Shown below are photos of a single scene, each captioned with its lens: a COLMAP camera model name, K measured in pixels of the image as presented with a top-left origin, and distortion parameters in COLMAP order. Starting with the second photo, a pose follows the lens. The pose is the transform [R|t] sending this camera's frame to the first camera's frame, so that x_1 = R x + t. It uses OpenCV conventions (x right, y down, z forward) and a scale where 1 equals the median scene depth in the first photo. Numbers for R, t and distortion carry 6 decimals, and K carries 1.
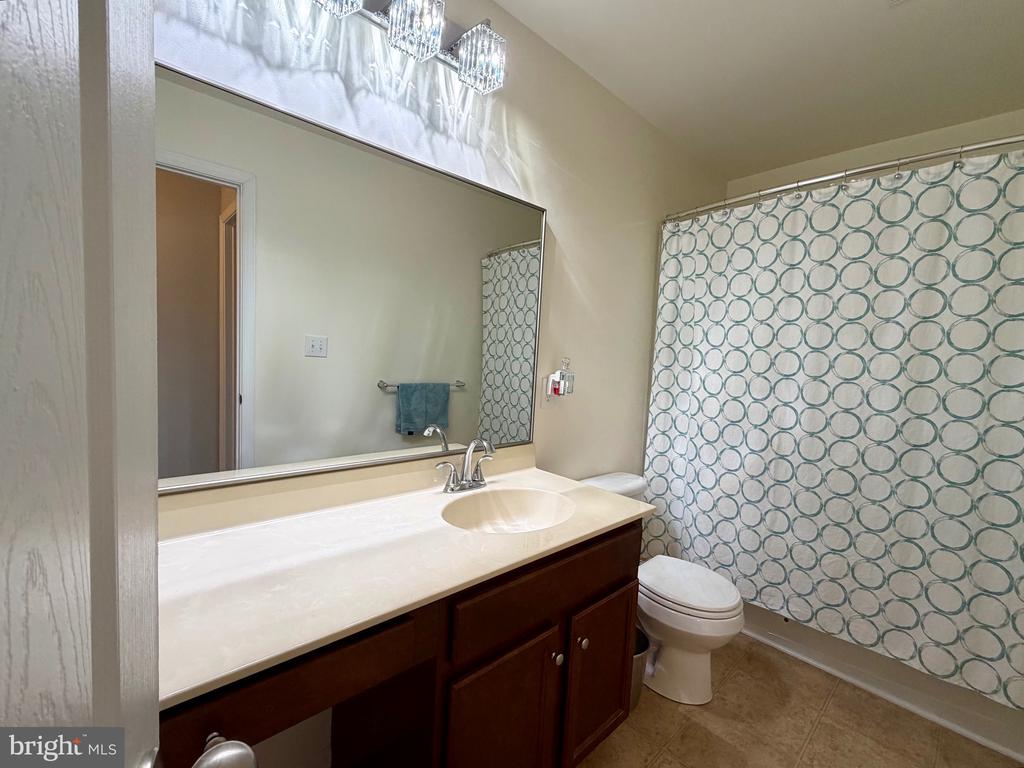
lens RADIAL K [[431.8, 0, 506.7], [0, 431.8, 383.6], [0, 0, 1]] dist [-0.000644, 0.000439]
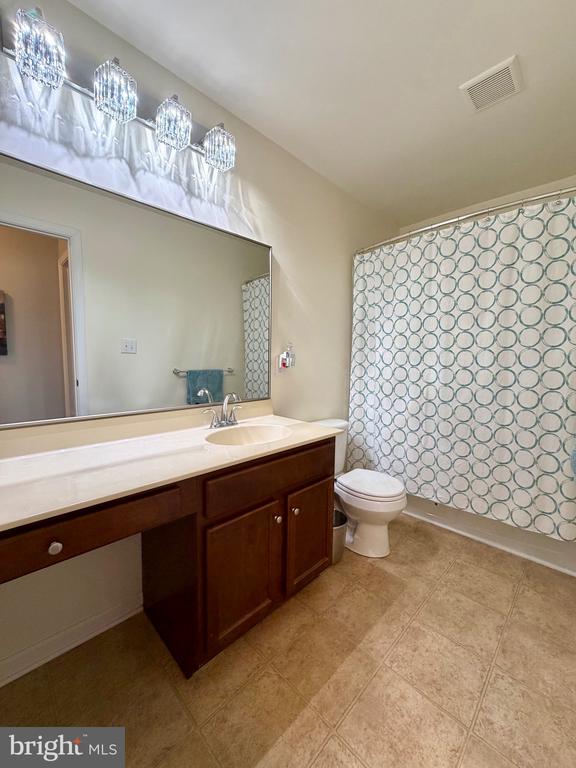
lens RADIAL K [[307.3, 0, 292.3], [0, 307.3, 385.8], [0, 0, 1]] dist [0.000760, -0.000373]
pose [[0.998320, -0.043101, 0.038720, 0.107187], [0.042608, 0.999001, 0.013478, 0.087020], [-0.039262, -0.011806, 0.999159, -0.112905]]
